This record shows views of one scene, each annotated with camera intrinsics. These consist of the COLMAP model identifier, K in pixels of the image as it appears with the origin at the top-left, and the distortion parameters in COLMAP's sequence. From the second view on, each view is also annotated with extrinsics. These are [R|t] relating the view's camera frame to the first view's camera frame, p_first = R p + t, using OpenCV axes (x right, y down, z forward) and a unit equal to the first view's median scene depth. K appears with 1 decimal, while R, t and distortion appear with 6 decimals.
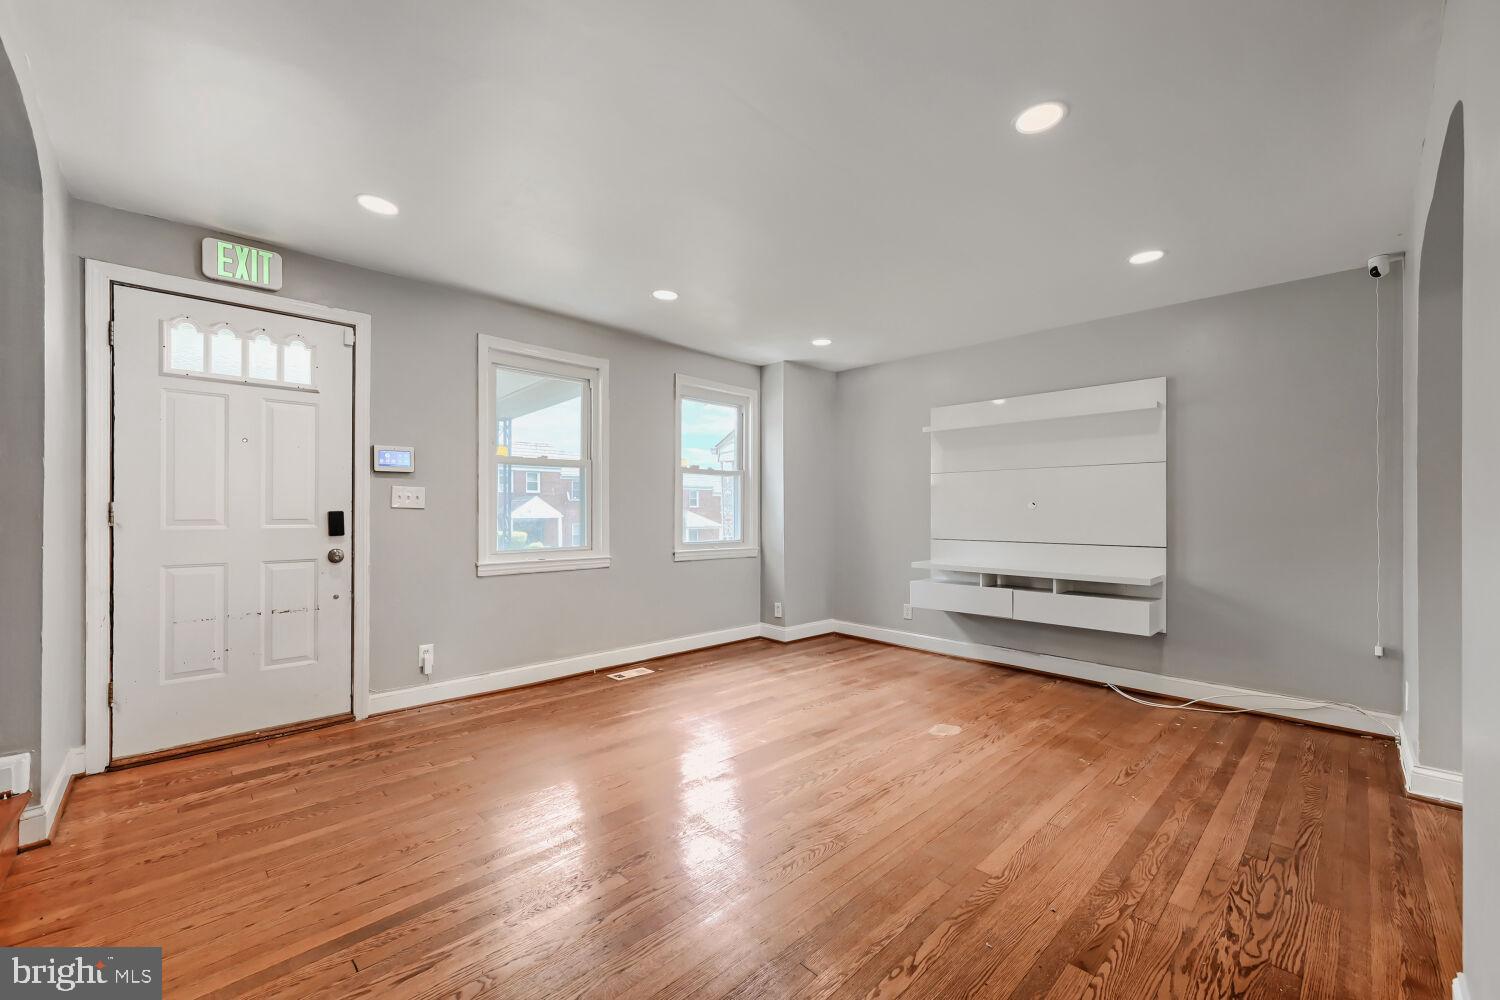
lens RADIAL K [[624.1, 0, 744.3], [0, 624.1, 510.5], [0, 0, 1]] dist [0.010521, -0.000121]
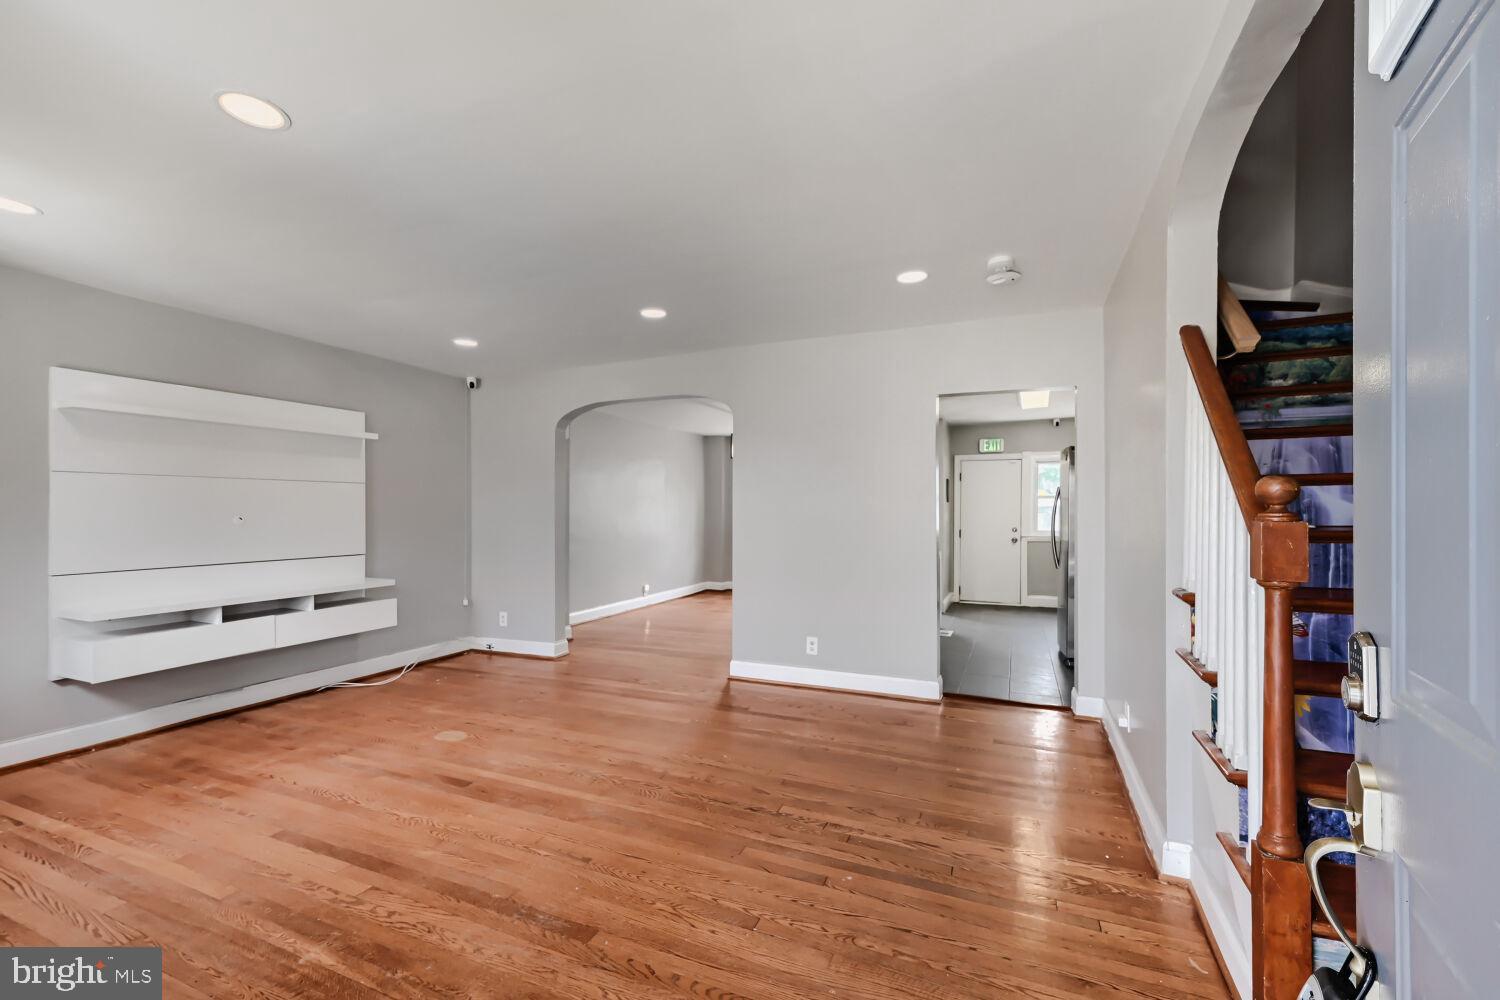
lens RADIAL K [[594.6, 0, 743.5], [0, 594.6, 511.1], [0, 0, 1]] dist [0.010085, 0.000079]
pose [[-0.377100, -0.010338, 0.926115, -0.791550], [-0.009727, 0.999927, 0.007201, -0.046878], [-0.926122, -0.006293, -0.377173, 0.896372]]
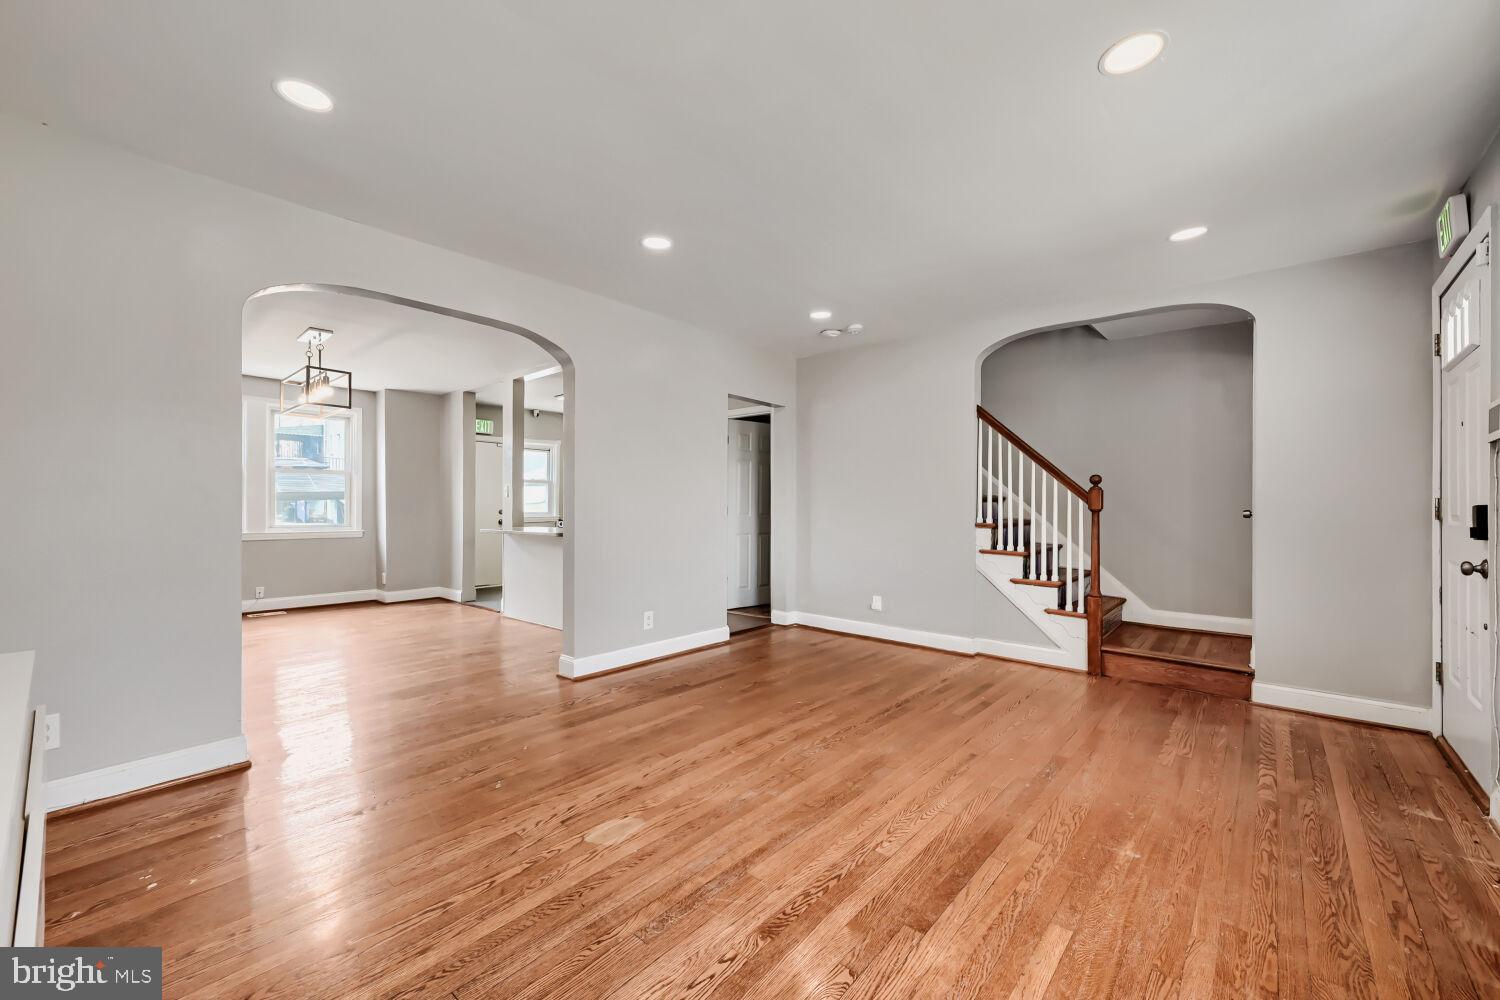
lens RADIAL K [[624.1, 0, 751.4], [0, 624.1, 505.3], [0, 0, 1]] dist [0.010521, -0.000121]
pose [[-0.996542, -0.013774, -0.081943, 0.229924], [-0.012988, 0.999864, -0.010116, 0.018430], [0.082071, -0.009017, -0.996586, 1.610803]]
